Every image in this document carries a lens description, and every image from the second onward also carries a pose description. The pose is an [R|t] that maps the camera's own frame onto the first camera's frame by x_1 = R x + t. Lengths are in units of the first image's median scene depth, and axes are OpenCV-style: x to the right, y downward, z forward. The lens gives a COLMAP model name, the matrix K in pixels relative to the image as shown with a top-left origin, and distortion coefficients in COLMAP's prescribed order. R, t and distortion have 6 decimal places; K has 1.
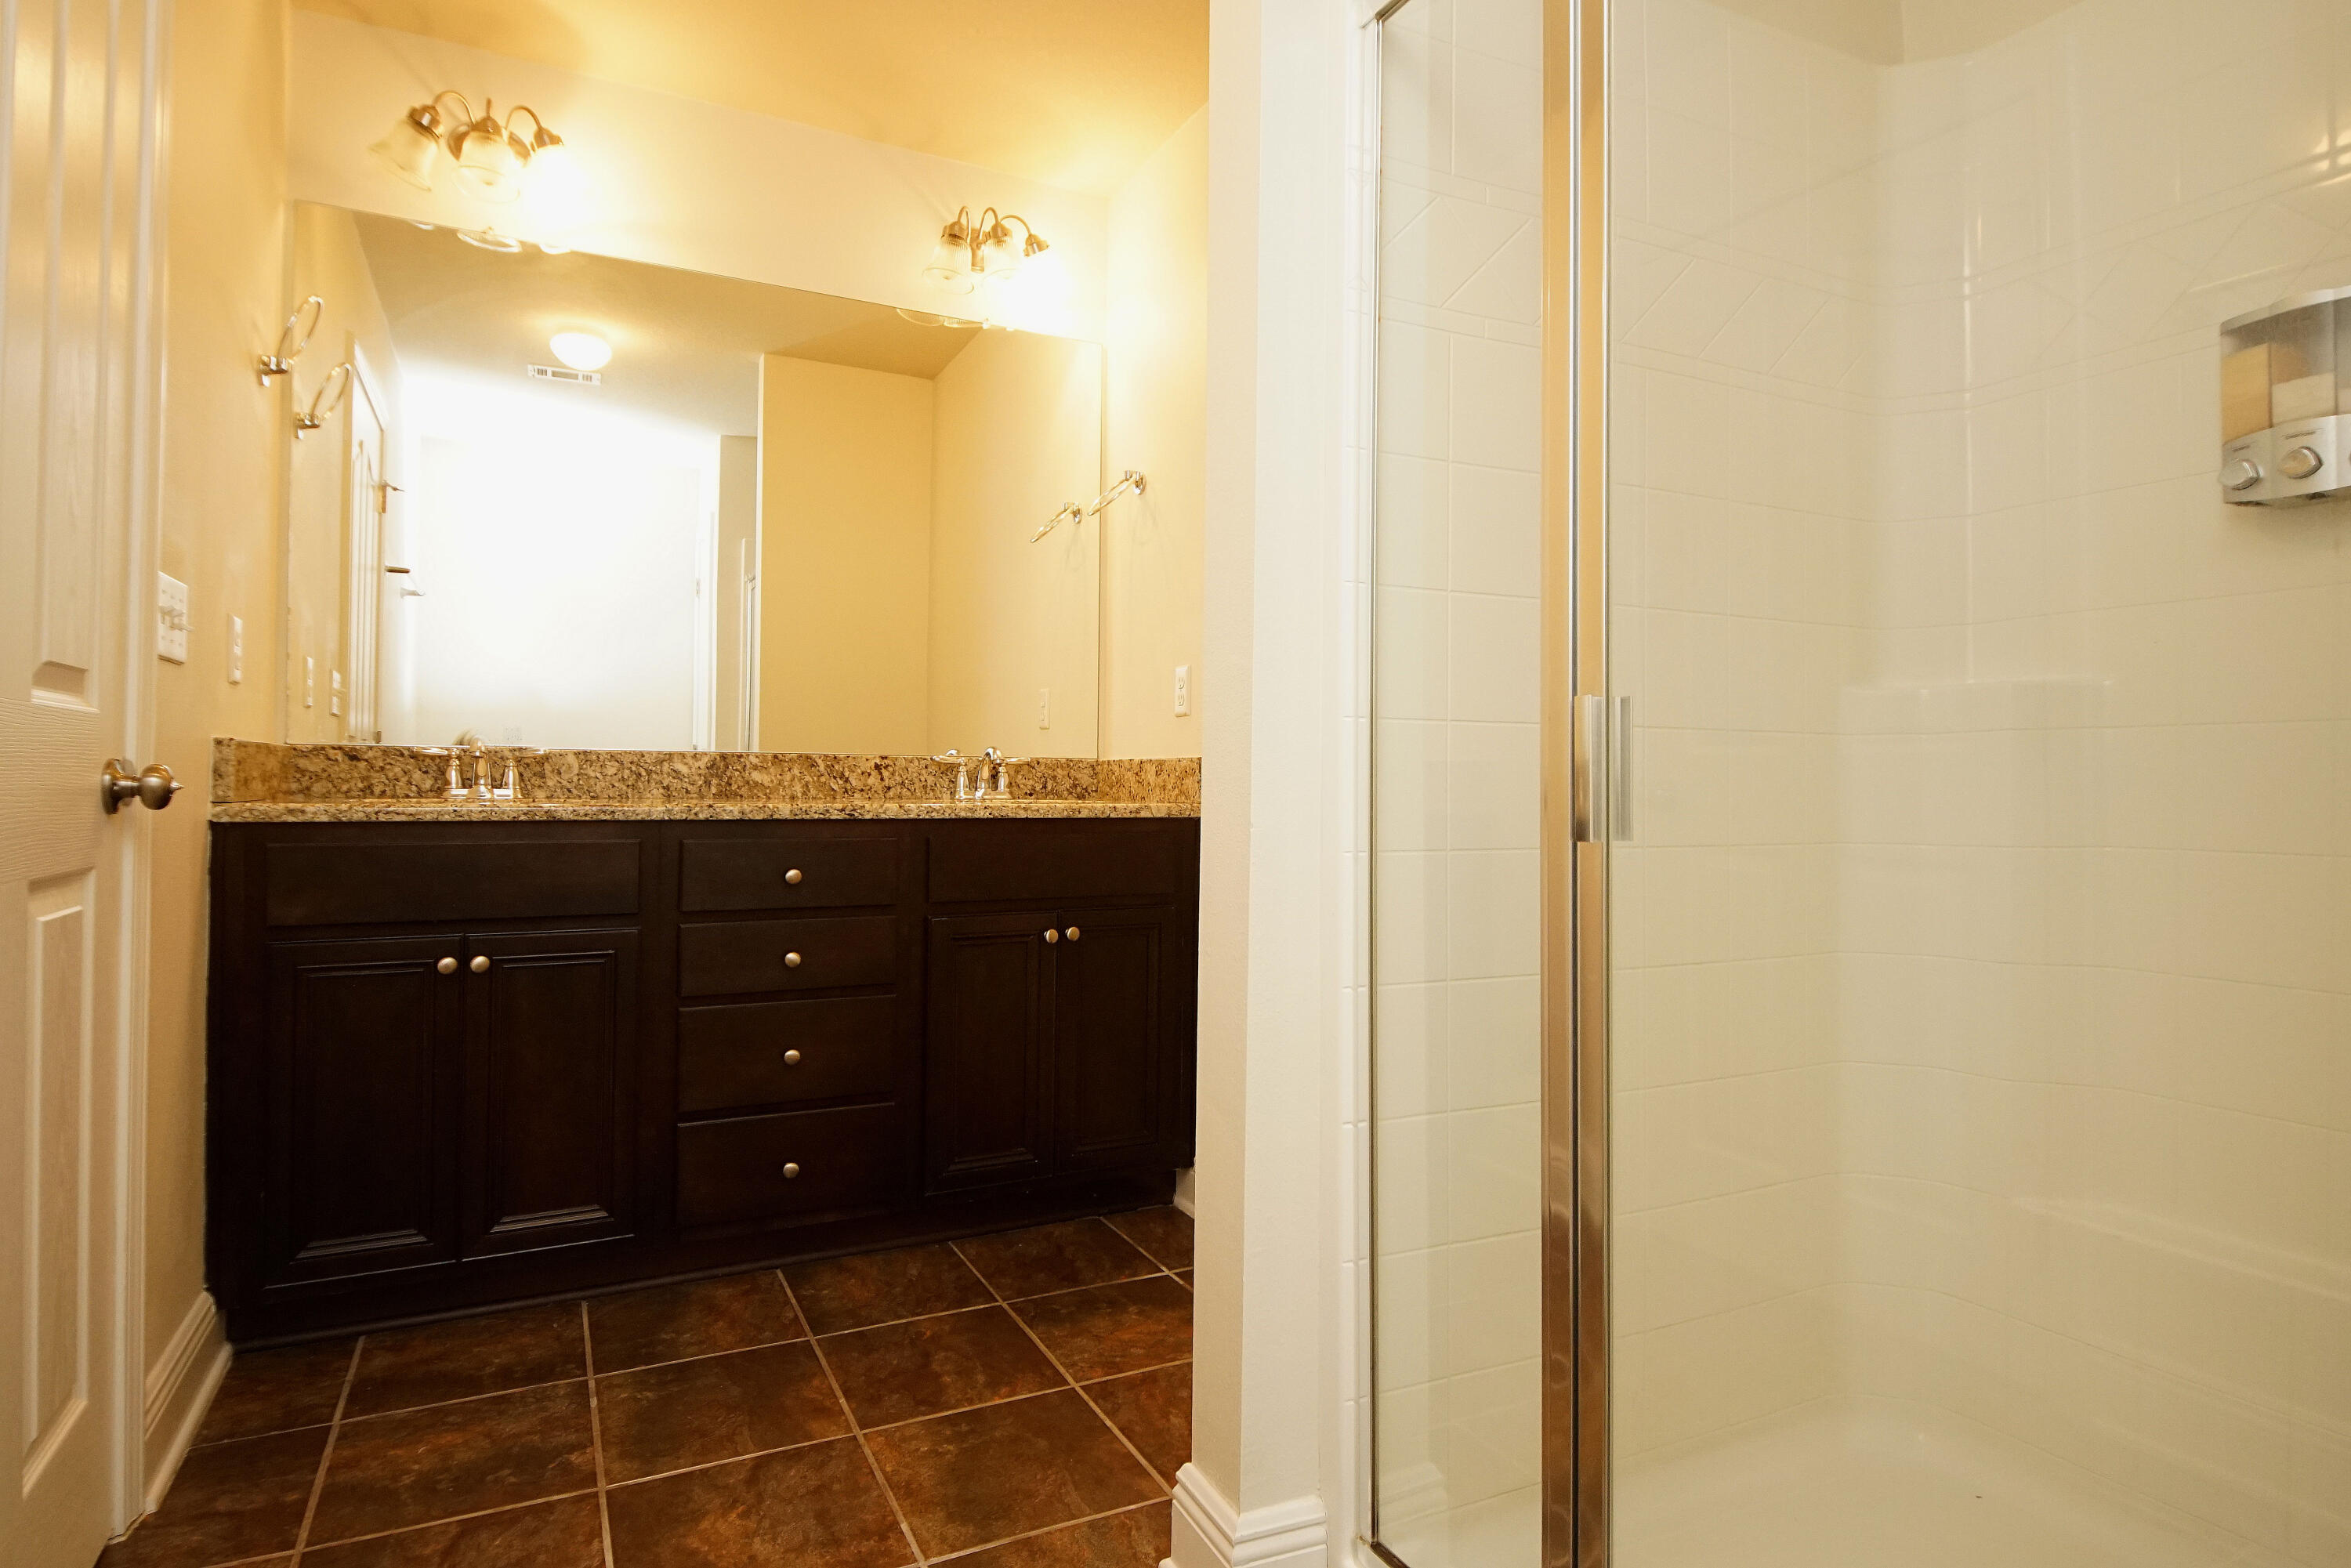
lens RADIAL K [[1259.7, 0, 1152.4], [0, 1259.7, 773.8], [0, 0, 1]] dist [0.041093, -0.039453]
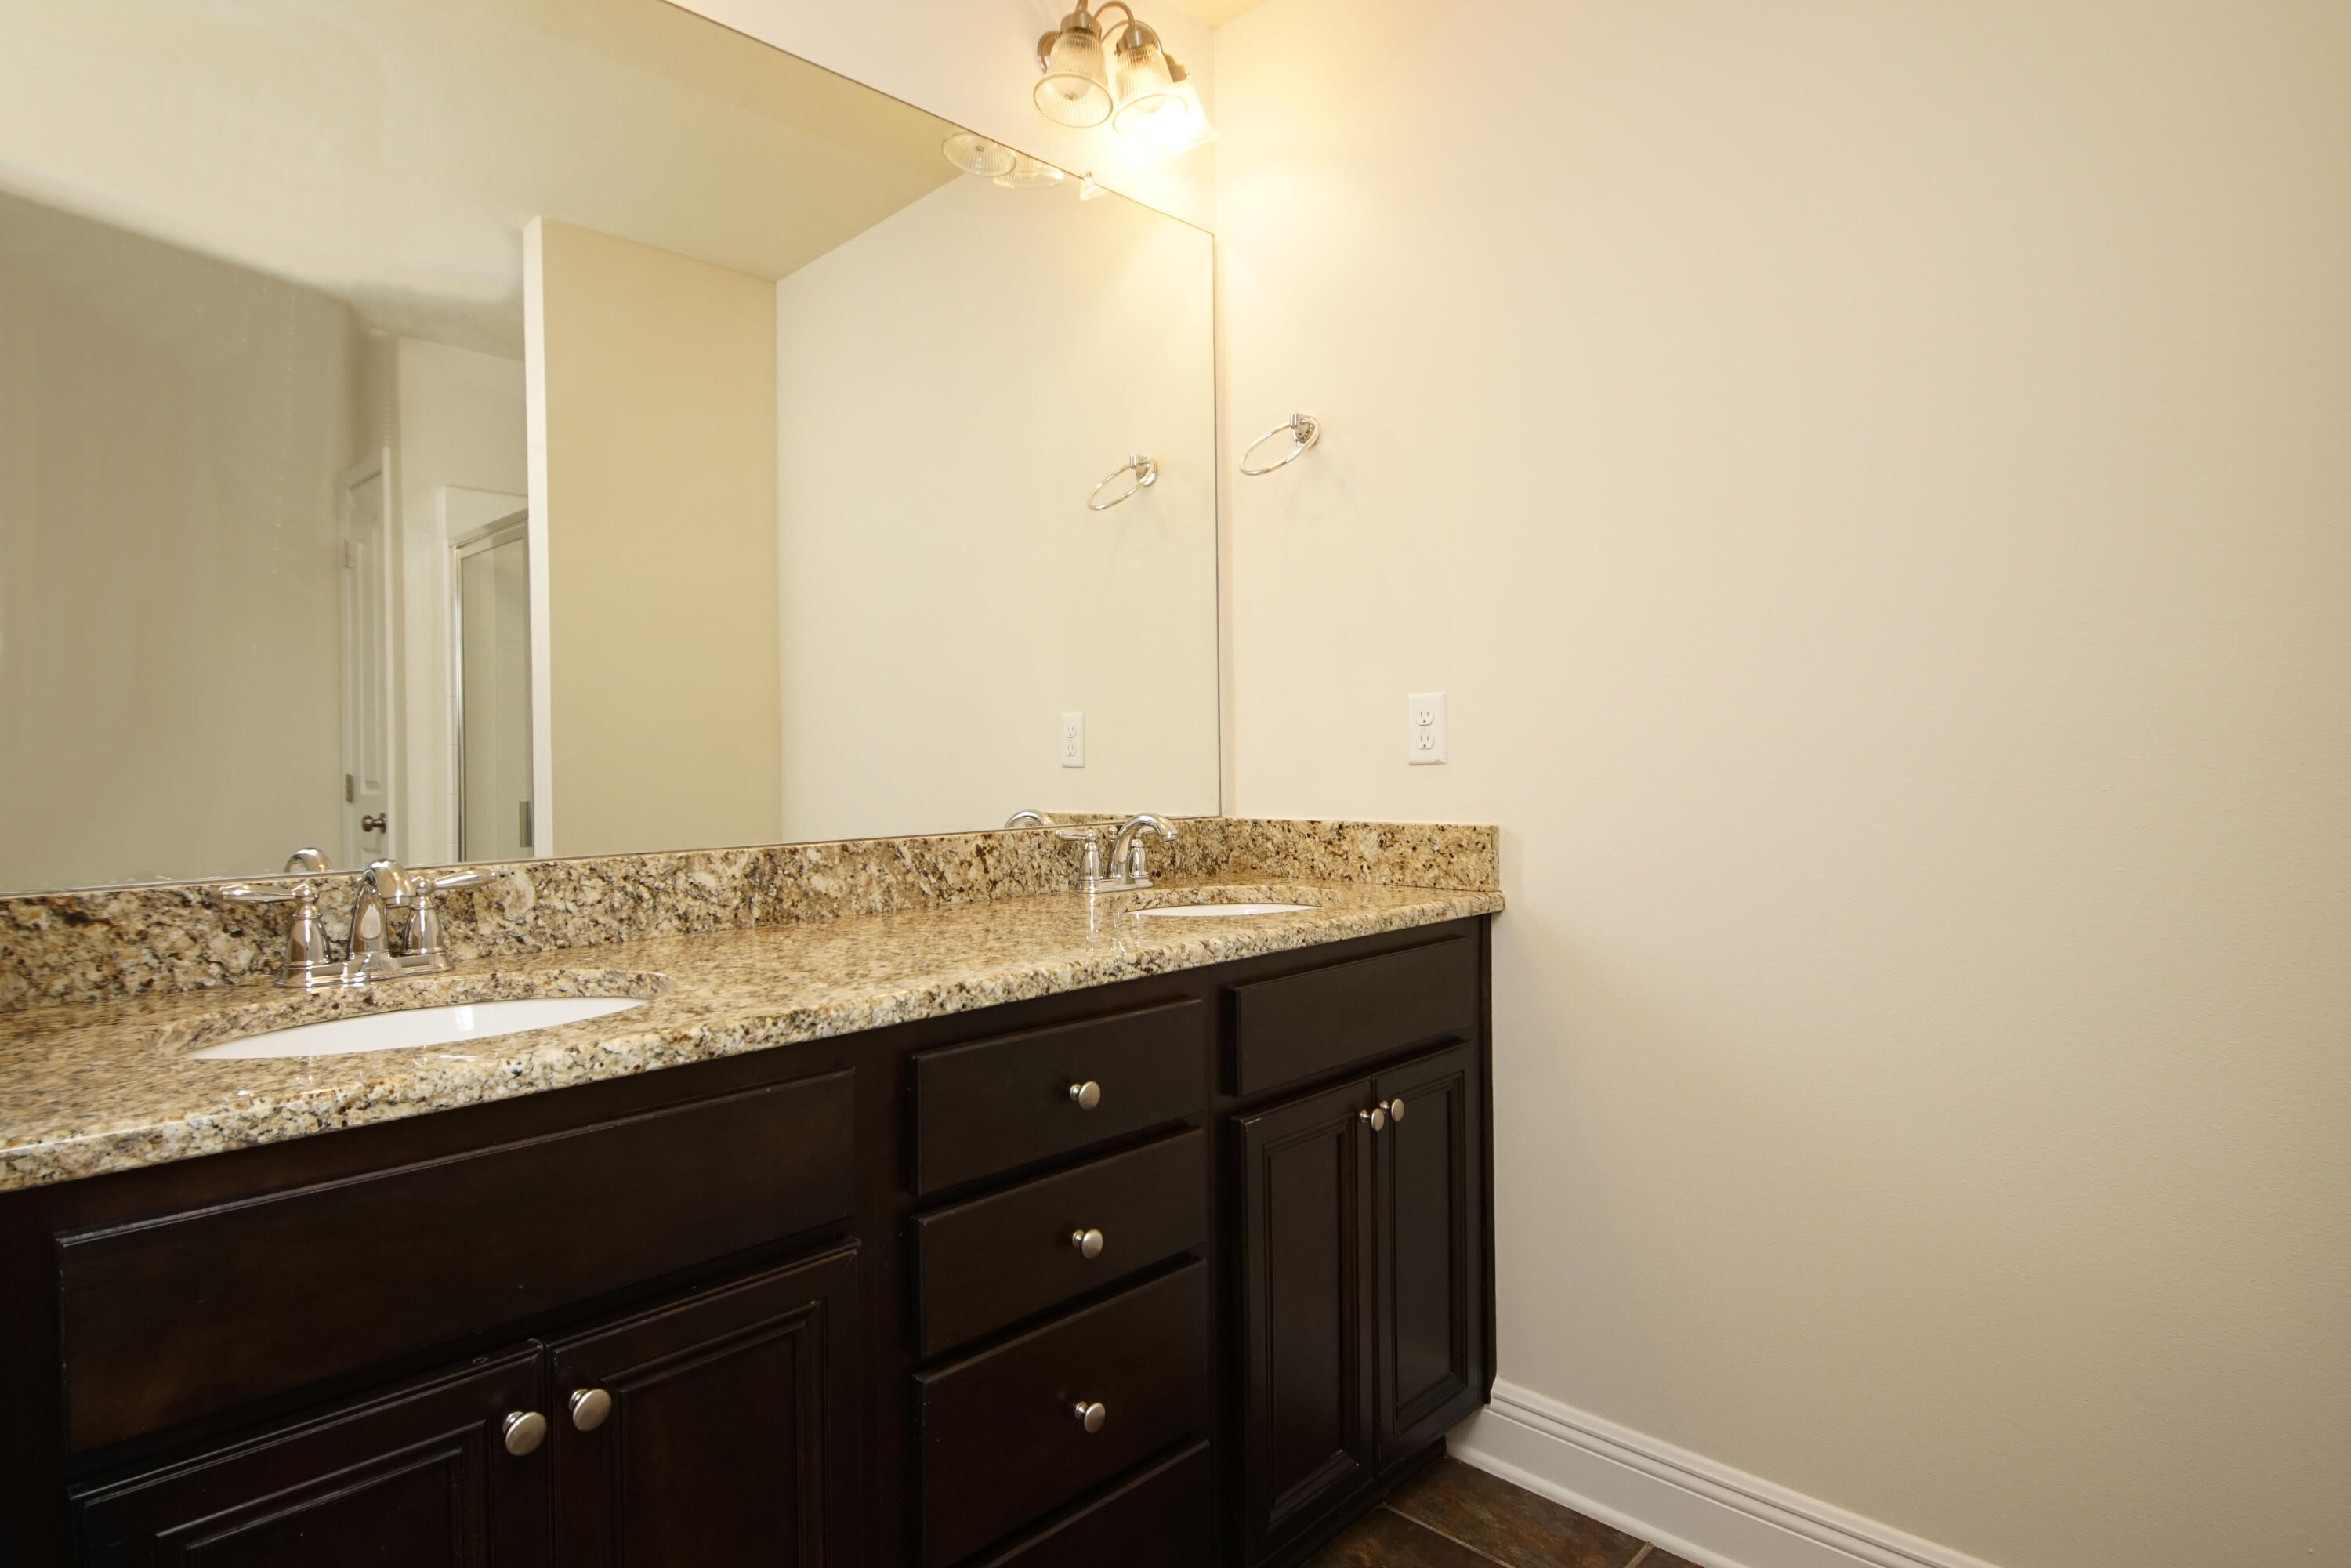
lens RADIAL K [[1259.7, 0, 1152.4], [0, 1259.7, 773.8], [0, 0, 1]] dist [0.041093, -0.039453]
pose [[0.944393, -0.027133, 0.327699, -0.370842], [0.021611, 0.999557, 0.020480, -0.060609], [-0.328109, -0.012259, 0.944560, 0.394162]]
